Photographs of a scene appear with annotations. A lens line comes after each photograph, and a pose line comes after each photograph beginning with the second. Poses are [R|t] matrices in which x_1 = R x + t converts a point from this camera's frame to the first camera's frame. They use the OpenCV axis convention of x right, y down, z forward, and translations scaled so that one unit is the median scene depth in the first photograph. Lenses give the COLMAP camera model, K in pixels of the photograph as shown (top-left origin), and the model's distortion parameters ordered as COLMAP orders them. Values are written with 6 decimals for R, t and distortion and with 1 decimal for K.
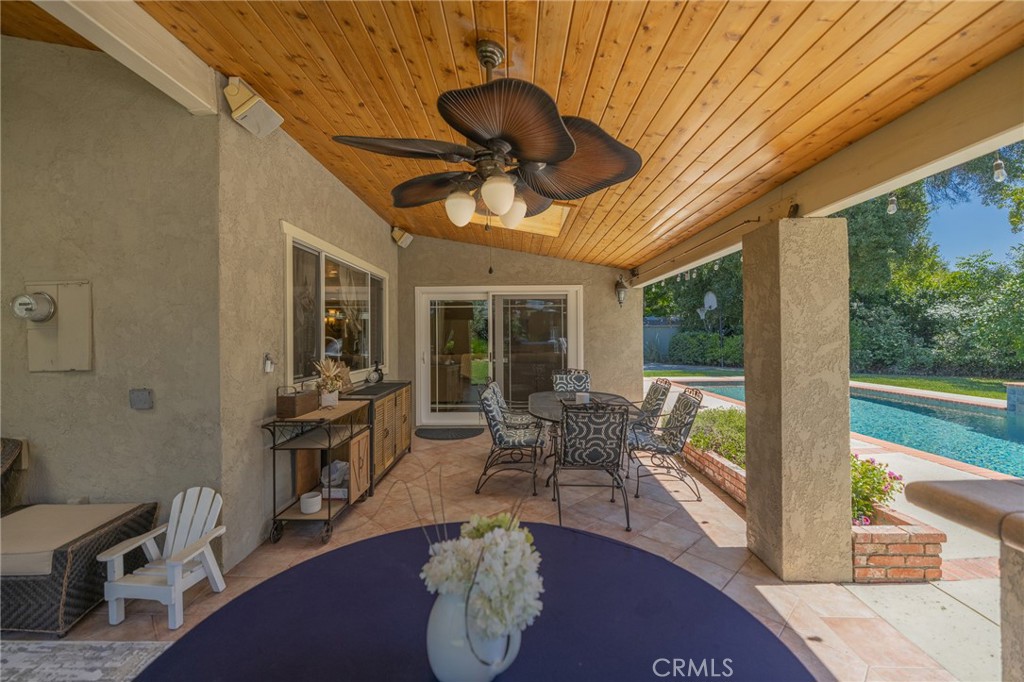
lens RADIAL K [[425.7, 0, 511.1], [0, 425.7, 337.0], [0, 0, 1]] dist [-0.000771, 0.000571]
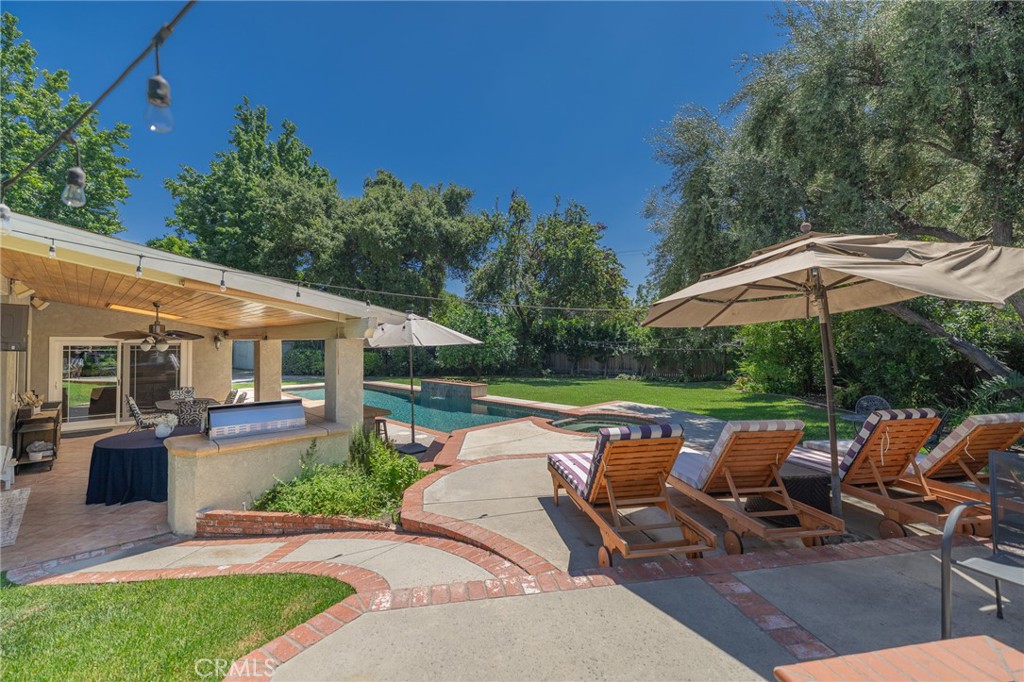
lens RADIAL K [[425.7, 0, 511.2], [0, 425.7, 333.3], [0, 0, 1]] dist [-0.000771, 0.000571]
pose [[0.698563, 0.023384, 0.715166, -0.165432], [-0.007991, 0.999658, -0.024881, -0.107073], [-0.715504, 0.011666, 0.698512, -1.146154]]
